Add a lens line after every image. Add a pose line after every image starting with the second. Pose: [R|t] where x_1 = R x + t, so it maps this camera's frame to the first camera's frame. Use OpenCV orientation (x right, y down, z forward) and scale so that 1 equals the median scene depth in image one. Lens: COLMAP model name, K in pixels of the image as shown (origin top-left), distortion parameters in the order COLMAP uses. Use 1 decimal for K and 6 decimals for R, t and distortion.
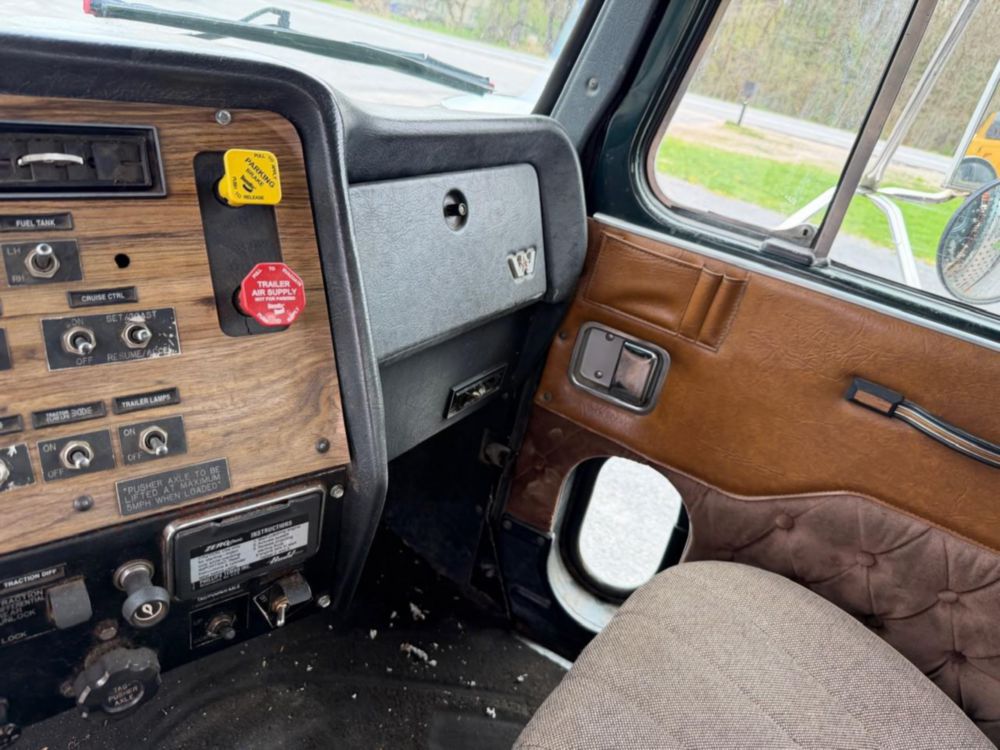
lens RADIAL K [[740.7, 0, 493.3], [0, 740.7, 375.8], [0, 0, 1]] dist [0.047369, -0.092853]
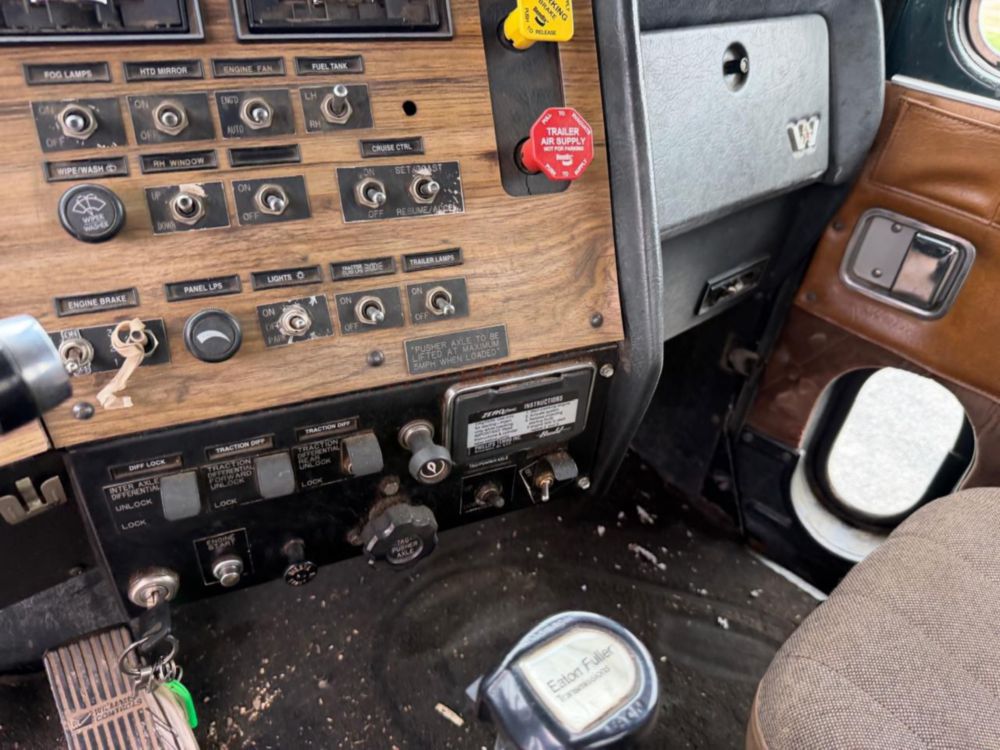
lens RADIAL K [[740.7, 0, 492.5], [0, 740.7, 397.7], [0, 0, 1]] dist [0.047369, -0.092853]
pose [[0.963539, 0.062736, -0.260108, -0.077207], [-0.026253, 0.989600, 0.141430, 0.045124], [0.266275, -0.129445, 0.955166, 0.044025]]
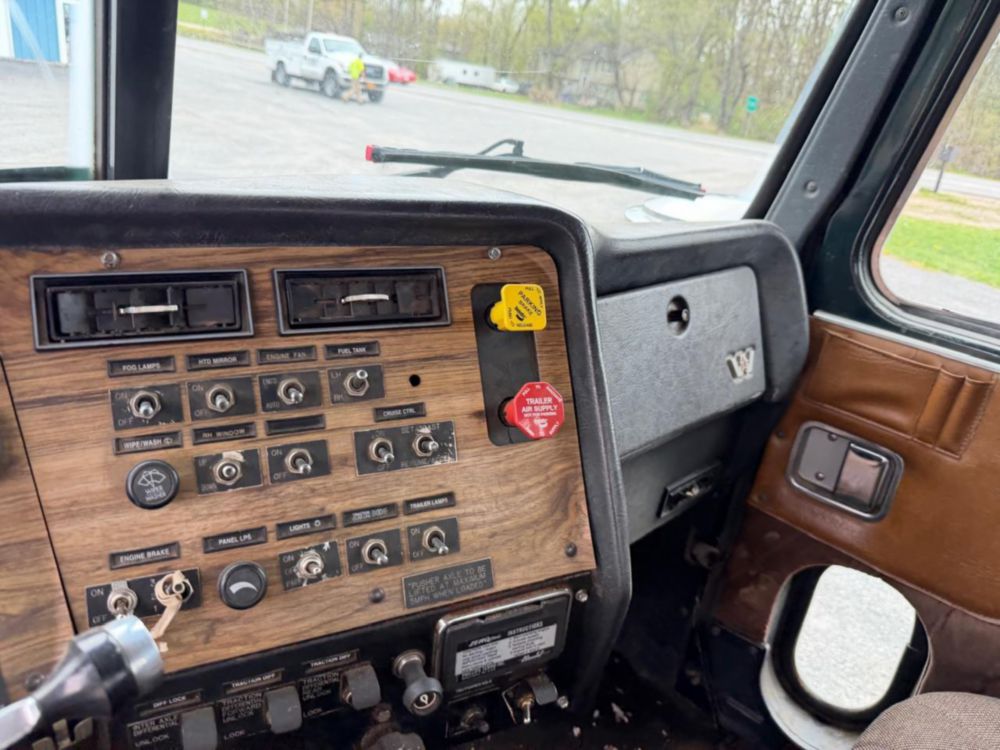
lens RADIAL K [[740.7, 0, 482.5], [0, 740.7, 362.7], [0, 0, 1]] dist [0.047369, -0.092853]
pose [[0.971774, 0.004999, -0.235859, -0.074663], [-0.032794, 0.992931, -0.114069, -0.032854], [0.233621, 0.118584, 0.965069, -0.058041]]
